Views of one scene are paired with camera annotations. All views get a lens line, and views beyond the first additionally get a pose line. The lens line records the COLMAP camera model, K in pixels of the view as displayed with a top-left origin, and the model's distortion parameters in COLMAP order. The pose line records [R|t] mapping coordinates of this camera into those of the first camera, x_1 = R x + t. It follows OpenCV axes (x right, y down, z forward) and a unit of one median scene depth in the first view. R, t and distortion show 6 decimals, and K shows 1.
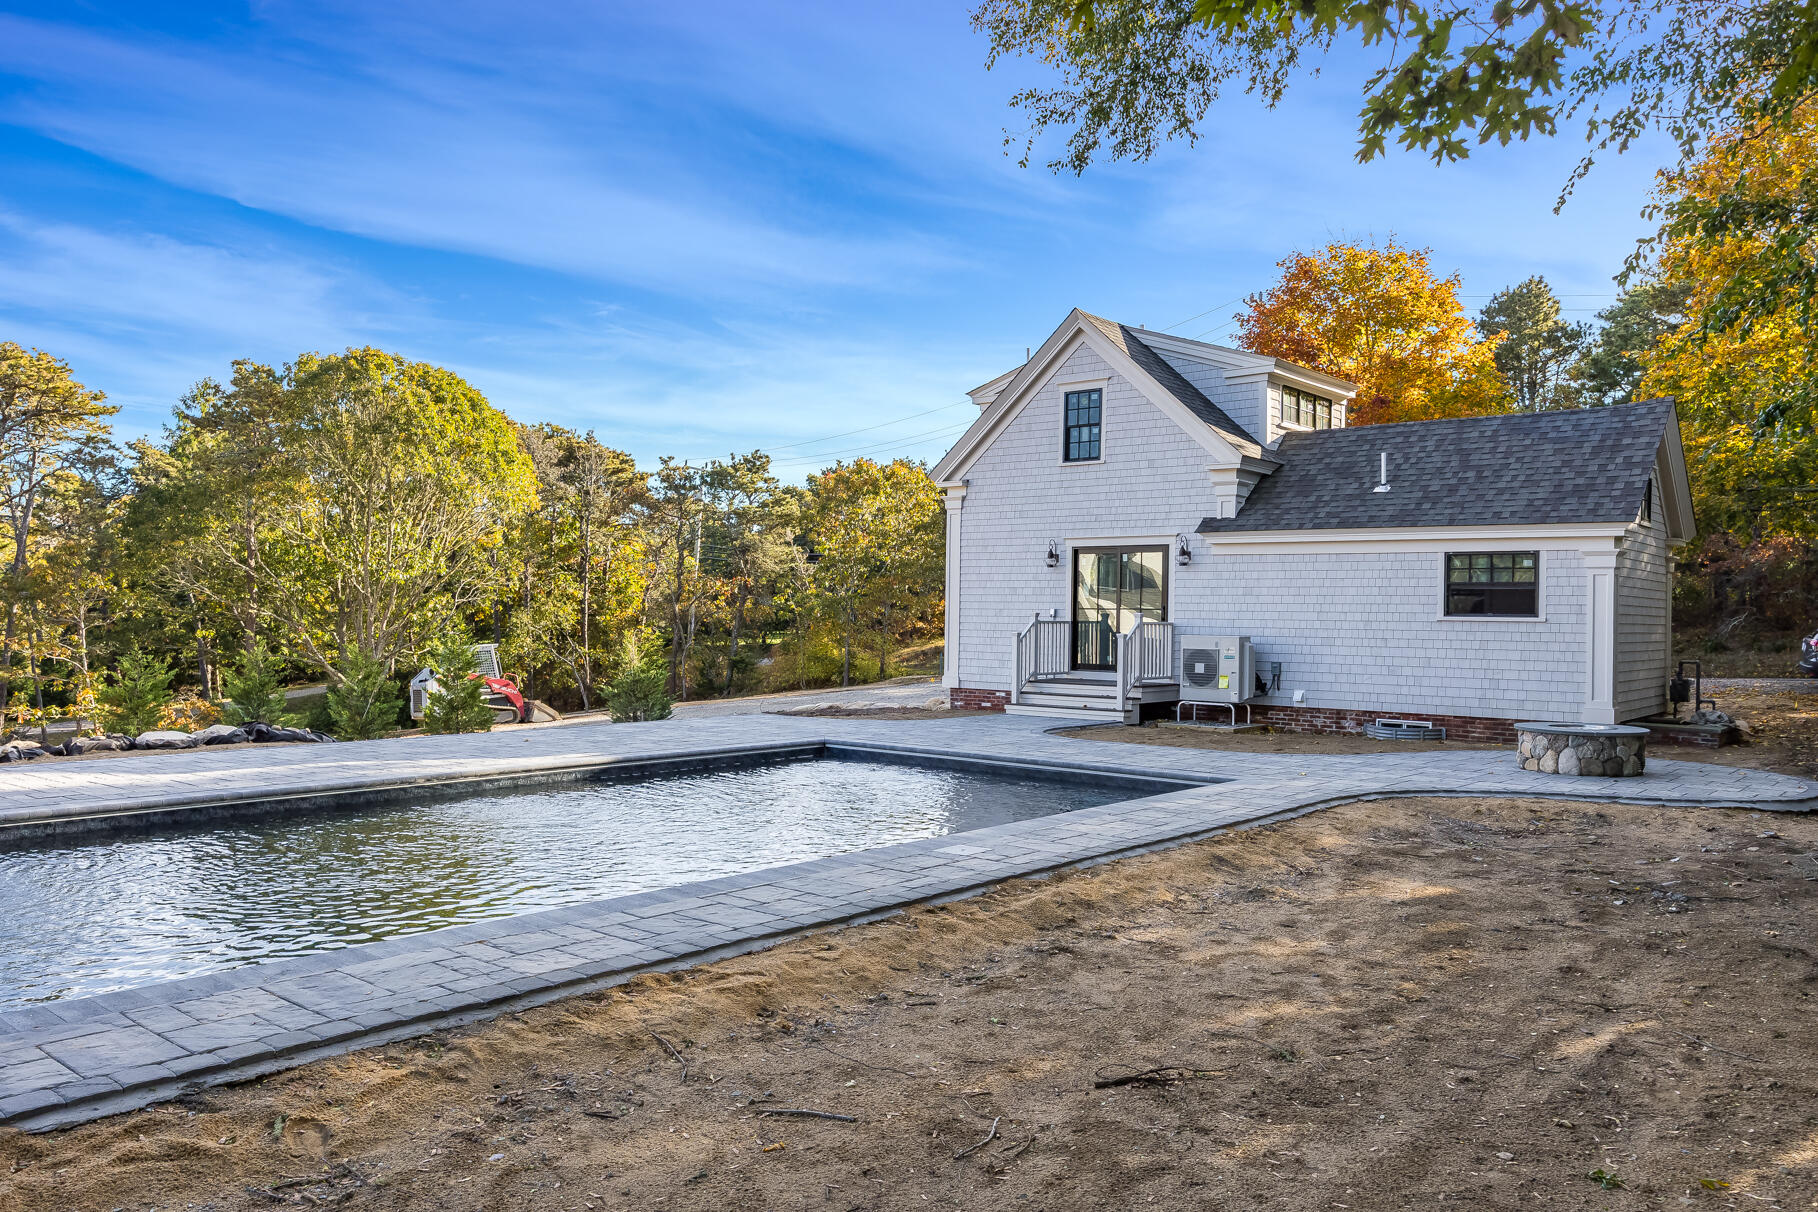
lens RADIAL K [[1356.9, 0, 909.3], [0, 1356.9, 605.3], [0, 0, 1]] dist [0.006425, 0.002177]
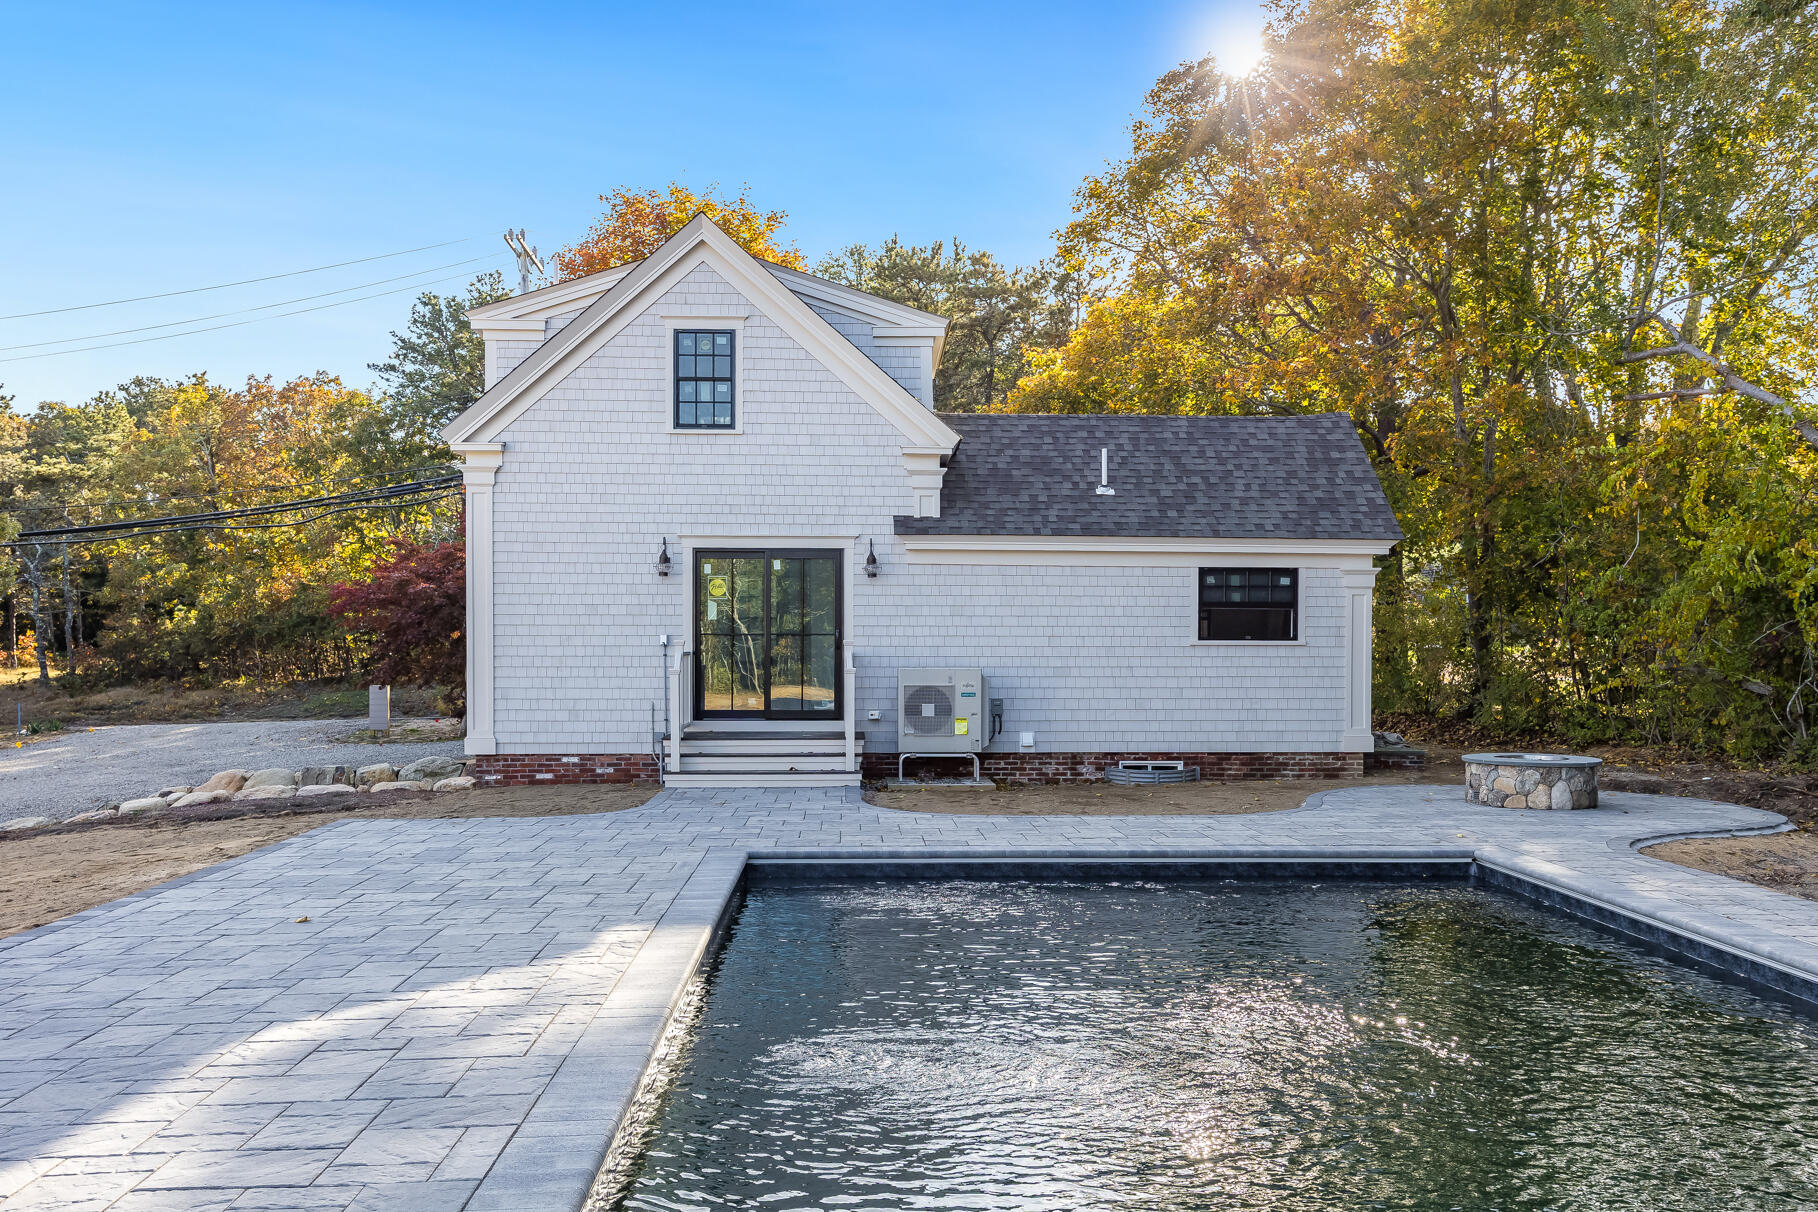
lens RADIAL K [[1574.3, 0, 927.6], [0, 1574.3, 651.1], [0, 0, 1]] dist [0.051194, 0.000660]
pose [[0.735059, -0.015129, 0.677835, -0.400242], [0.003251, 0.999818, 0.018790, -0.004335], [-0.677996, -0.011609, 0.734974, 0.344445]]
